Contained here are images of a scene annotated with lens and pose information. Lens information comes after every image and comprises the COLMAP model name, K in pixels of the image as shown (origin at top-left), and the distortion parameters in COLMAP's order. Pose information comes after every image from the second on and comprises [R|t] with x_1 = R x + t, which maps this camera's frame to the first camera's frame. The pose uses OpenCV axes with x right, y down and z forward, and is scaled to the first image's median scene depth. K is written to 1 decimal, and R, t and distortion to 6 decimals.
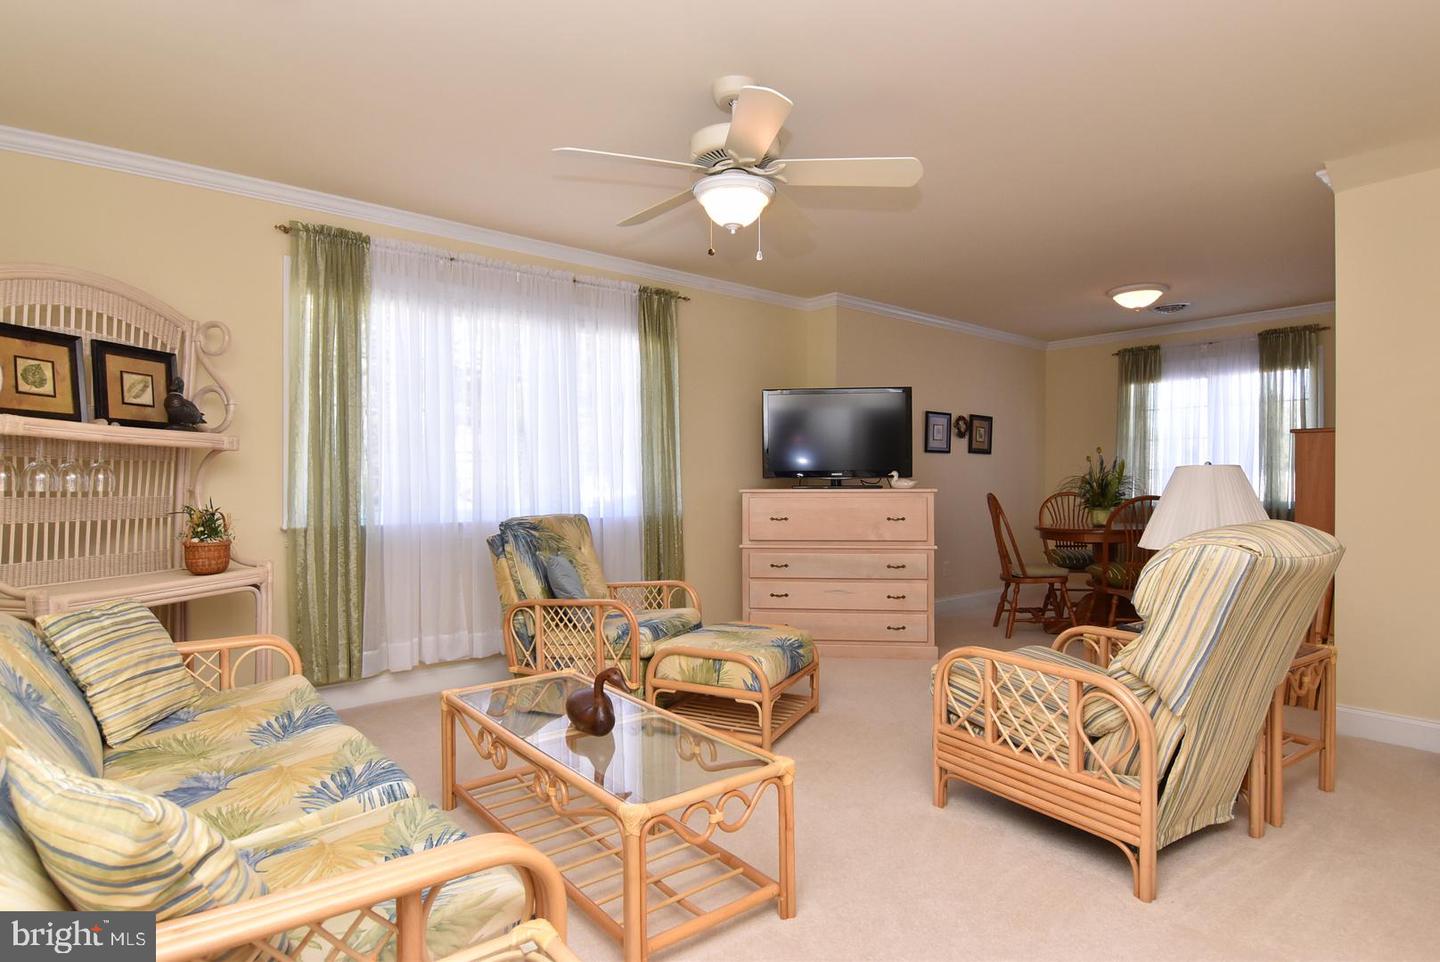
lens RADIAL K [[765.5, 0, 721.6], [0, 765.5, 480.8], [0, 0, 1]] dist [0.003123, -0.019538]
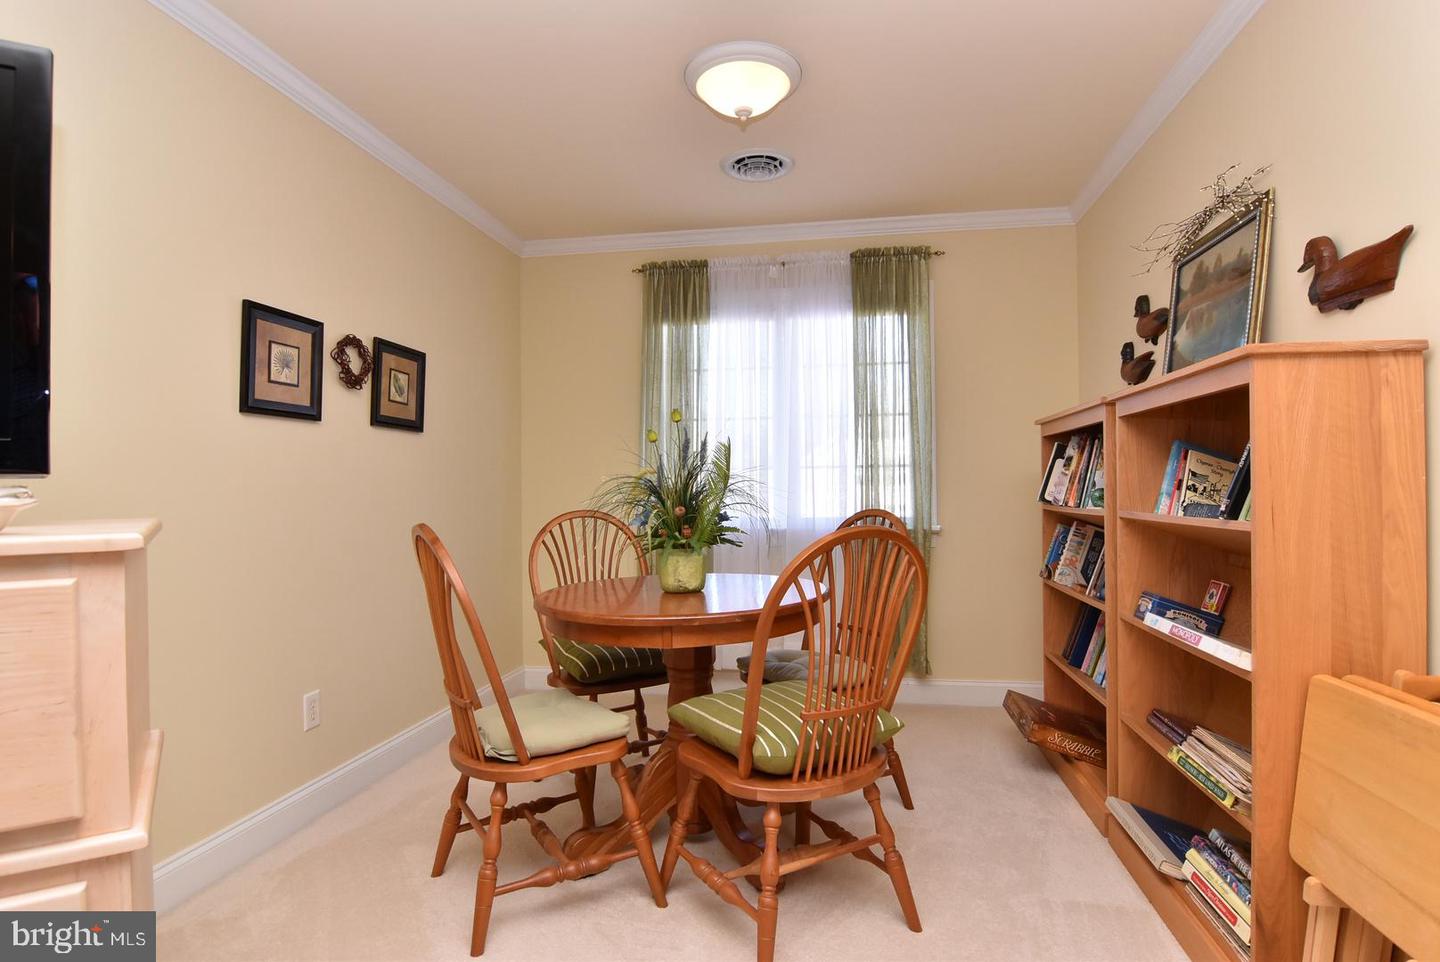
lens RADIAL K [[765.5, 0, 717.9], [0, 765.5, 487.9], [0, 0, 1]] dist [0.003123, -0.019538]
pose [[0.761098, -0.004916, 0.648619, 0.196575], [0.006423, 0.999979, 0.000043, -0.000044], [-0.648605, 0.004133, 0.761114, 0.559275]]
